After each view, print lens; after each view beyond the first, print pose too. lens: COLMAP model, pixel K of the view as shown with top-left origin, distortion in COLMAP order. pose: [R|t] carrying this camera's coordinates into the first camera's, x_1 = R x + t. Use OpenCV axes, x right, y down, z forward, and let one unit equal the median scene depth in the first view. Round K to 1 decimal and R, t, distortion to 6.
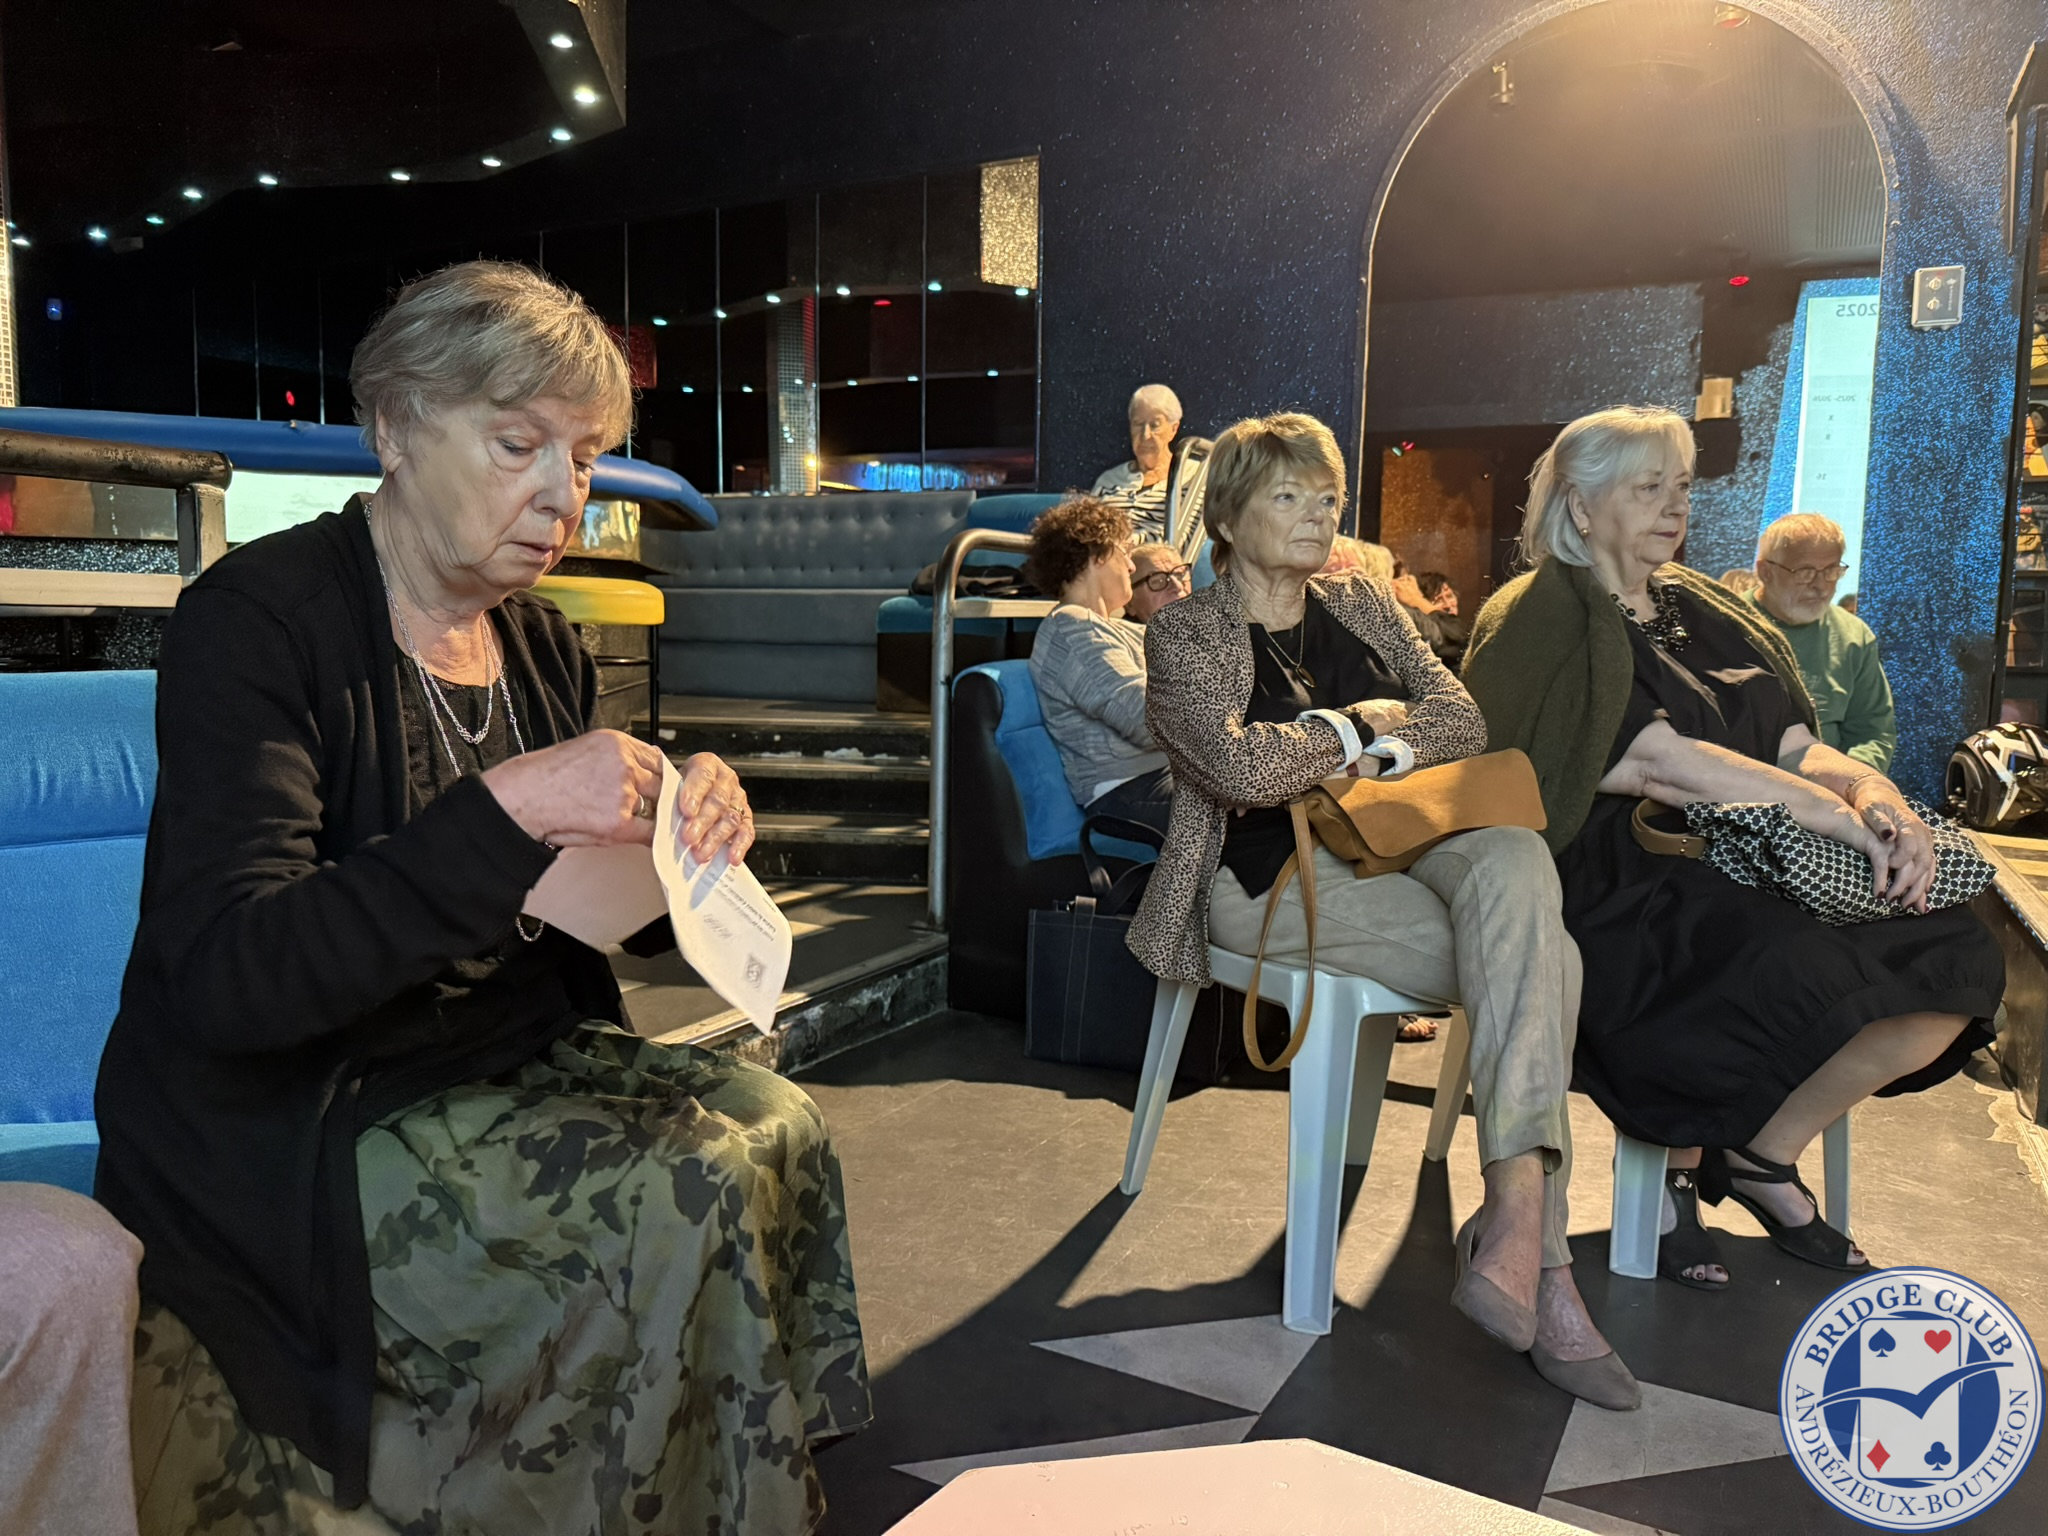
lens RADIAL K [[1435.5, 0, 1035.0], [0, 1435.5, 771.3], [0, 0, 1]] dist [0.015176, -0.026702]
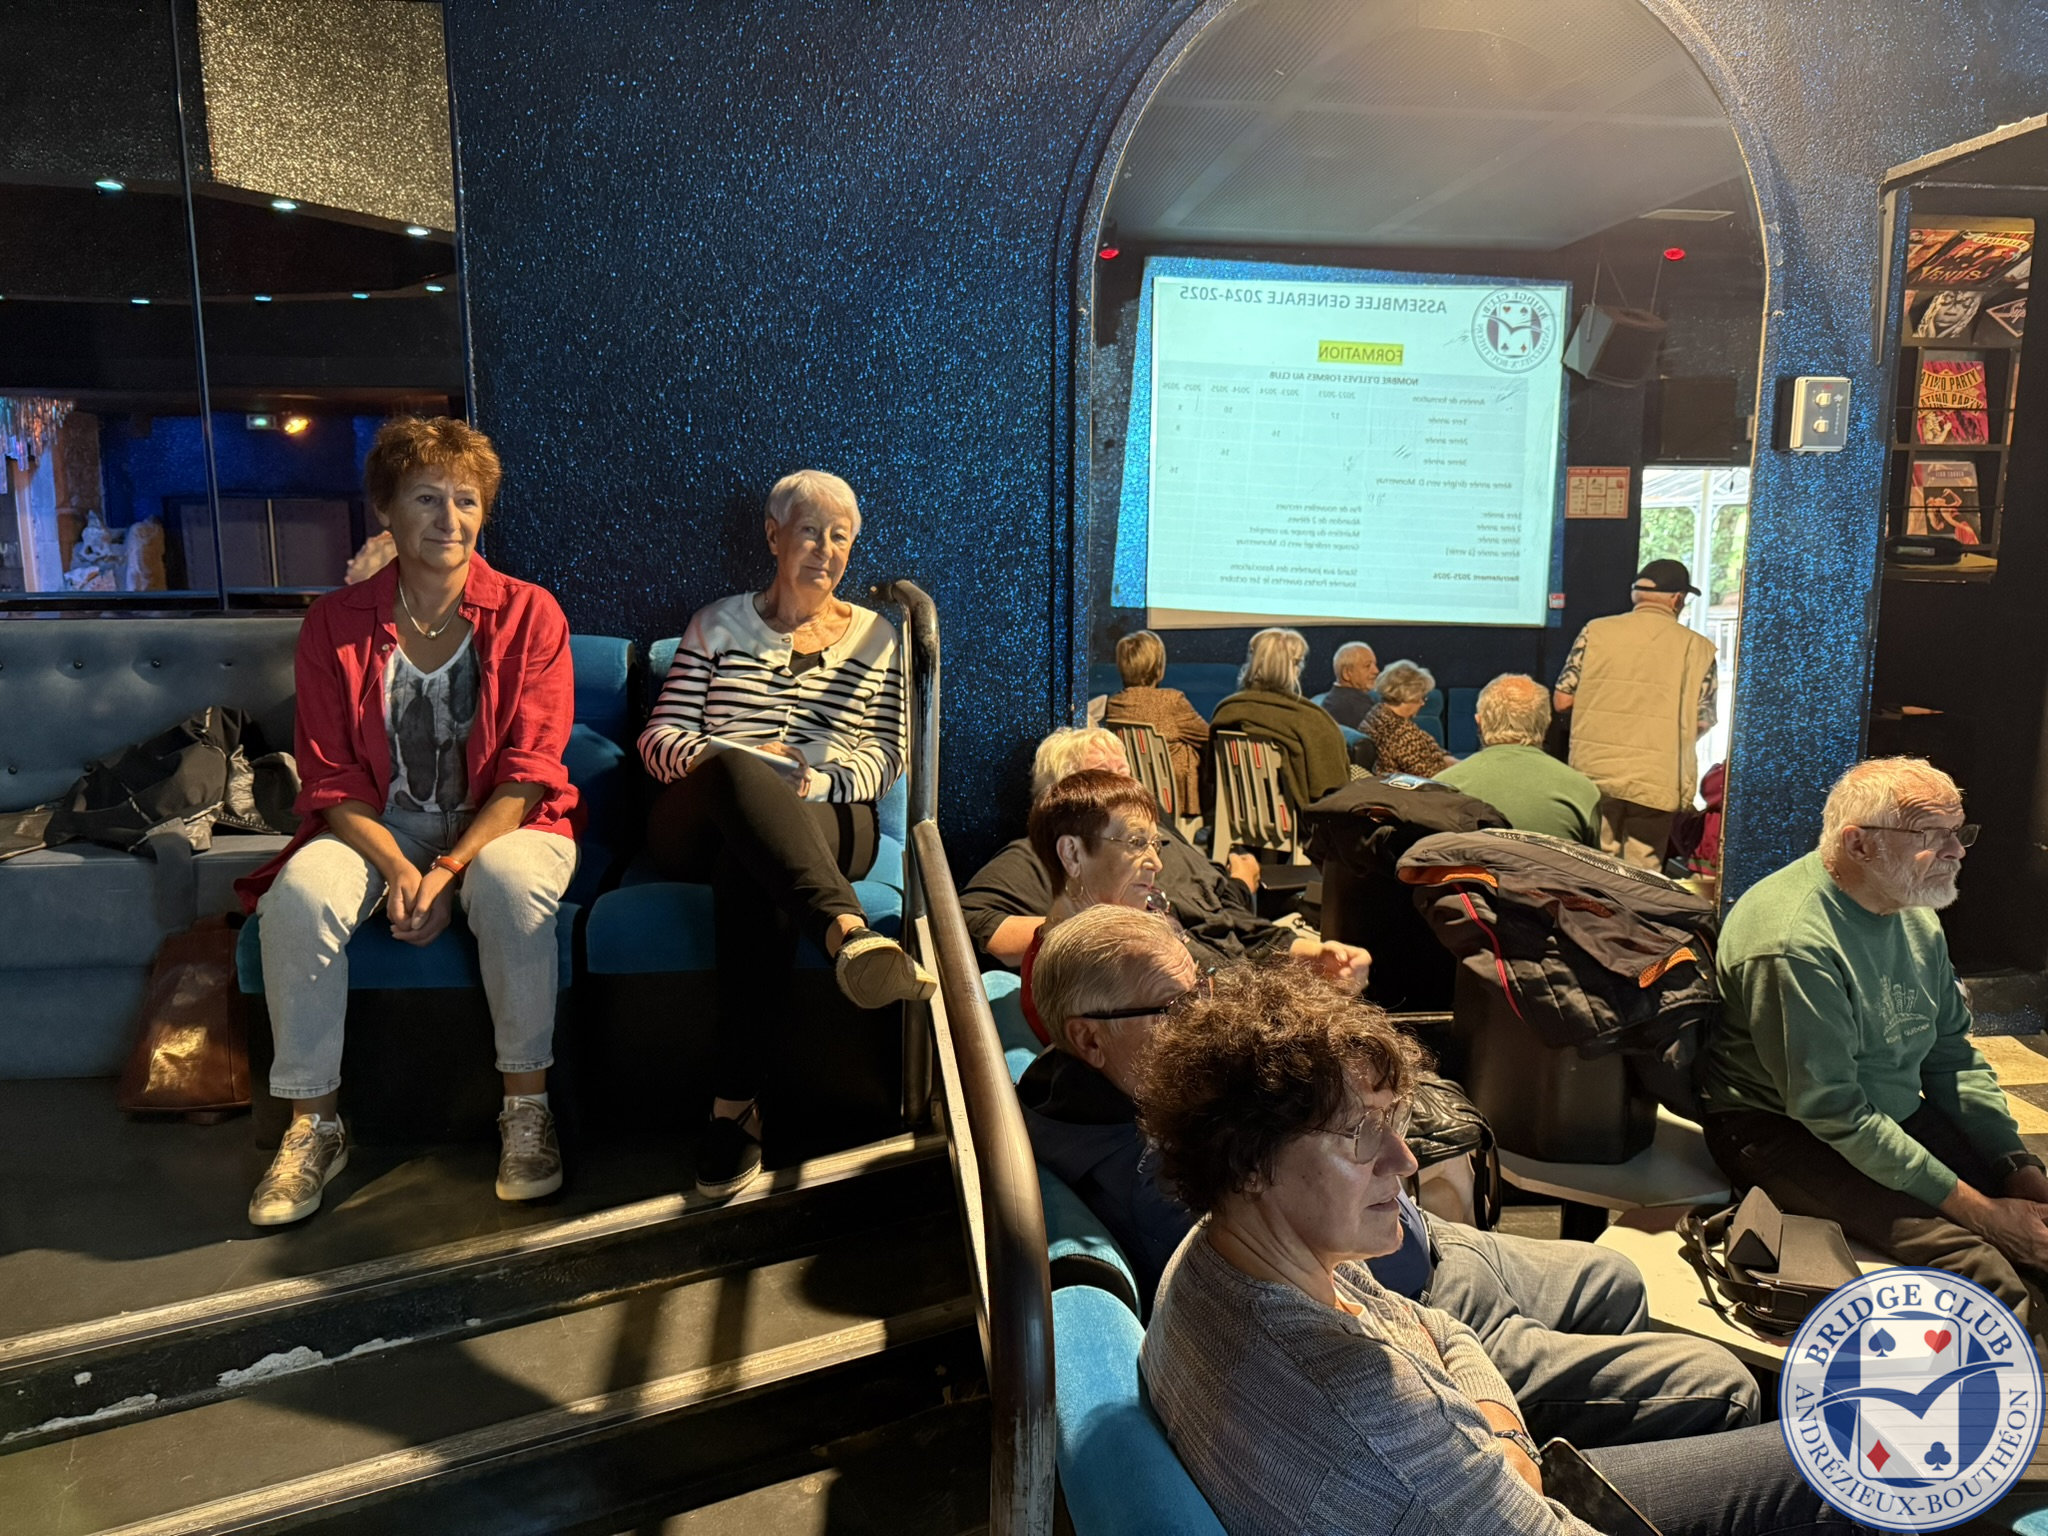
lens RADIAL K [[1435.5, 0, 1013.6], [0, 1435.5, 752.3], [0, 0, 1]] dist [0.015176, -0.026702]
pose [[0.829427, -0.106574, 0.548355, -0.181671], [0.068465, 0.993626, 0.089555, -0.242139], [-0.554404, -0.036736, 0.831436, 0.571363]]
